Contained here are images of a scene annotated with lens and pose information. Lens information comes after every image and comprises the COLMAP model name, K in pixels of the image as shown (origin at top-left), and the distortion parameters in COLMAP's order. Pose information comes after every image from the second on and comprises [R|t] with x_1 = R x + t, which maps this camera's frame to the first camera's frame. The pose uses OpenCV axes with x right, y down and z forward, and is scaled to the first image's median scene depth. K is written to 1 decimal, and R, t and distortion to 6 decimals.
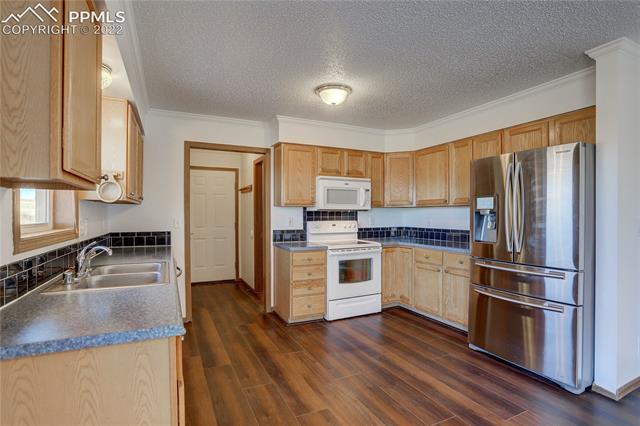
lens RADIAL K [[322.4, 0, 319.9], [0, 322.4, 218.0], [0, 0, 1]] dist [-0.029294, 0.007584]
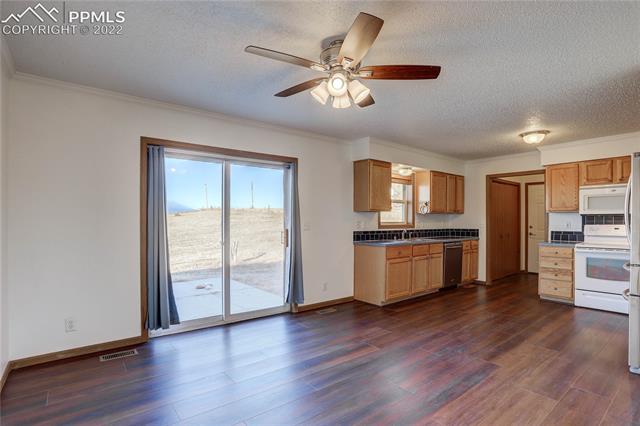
lens RADIAL K [[322.4, 0, 322.2], [0, 322.4, 222.2], [0, 0, 1]] dist [-0.029294, 0.007584]
pose [[0.235841, 0.001336, -0.971791, 0.964903], [-0.012487, 0.999921, -0.001656, 0.017184], [0.971711, 0.012525, 0.235839, -0.219812]]
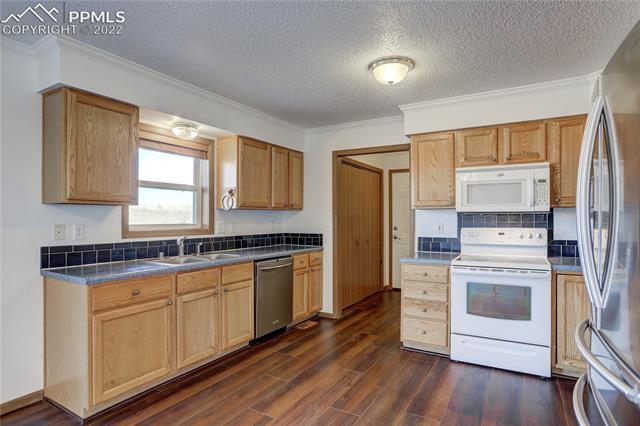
lens RADIAL K [[355.0, 0, 318.6], [0, 355.0, 216.4], [0, 0, 1]] dist [-0.034092, 0.002780]
pose [[0.551963, -0.006790, -0.833841, 0.540482], [-0.009481, 0.999851, -0.014417, -0.001310], [0.833815, 0.015863, 0.551816, 0.280976]]
